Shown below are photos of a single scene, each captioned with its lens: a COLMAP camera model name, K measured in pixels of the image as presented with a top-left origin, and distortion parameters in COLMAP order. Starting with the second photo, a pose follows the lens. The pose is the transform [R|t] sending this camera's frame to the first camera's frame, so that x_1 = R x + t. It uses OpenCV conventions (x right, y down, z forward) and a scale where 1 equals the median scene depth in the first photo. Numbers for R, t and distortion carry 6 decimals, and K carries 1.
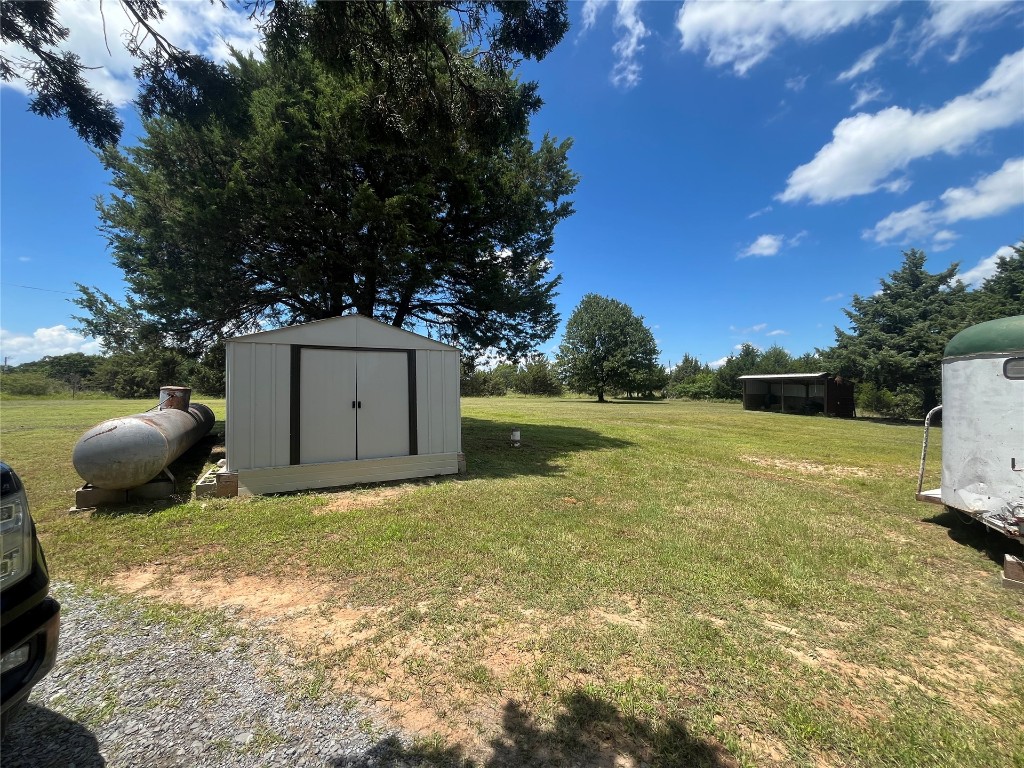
lens RADIAL K [[412.9, 0, 513.3], [0, 412.9, 382.7], [0, 0, 1]] dist [-0.003706, -0.000029]
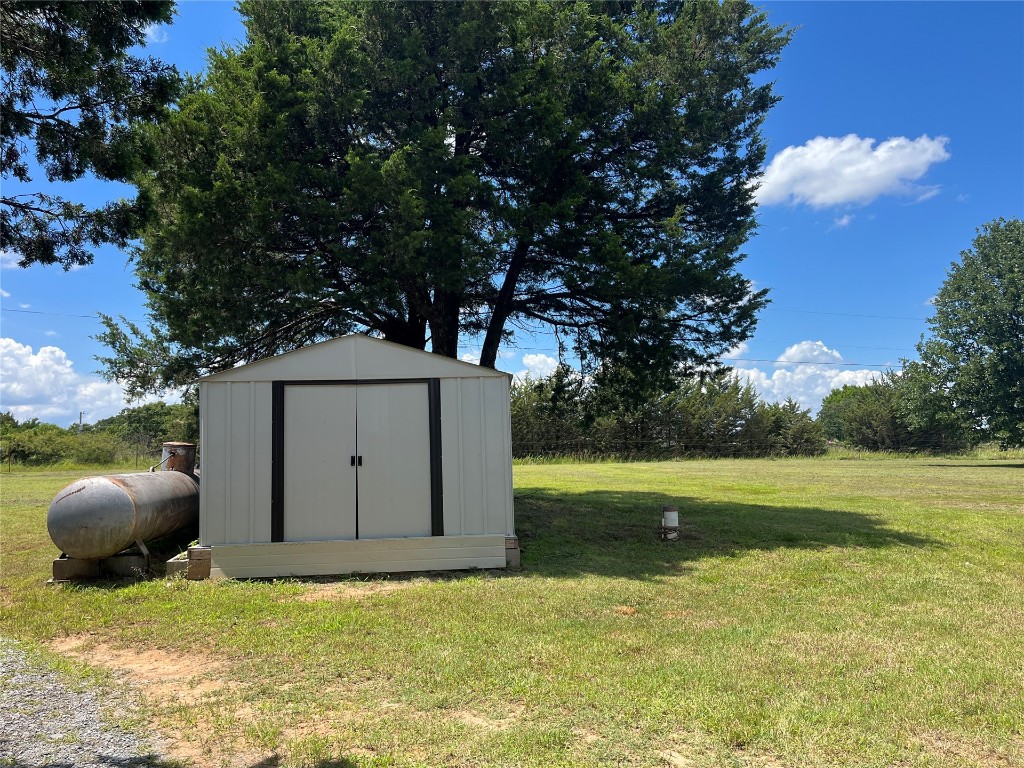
lens RADIAL K [[833.3, 0, 512.5], [0, 833.3, 386.1], [0, 0, 1]] dist [0.085719, -0.135981]
pose [[0.910174, -0.048584, -0.411368, 0.309151], [0.025520, 0.997788, -0.061379, 0.013775], [0.413440, 0.045368, 0.909400, -0.134304]]
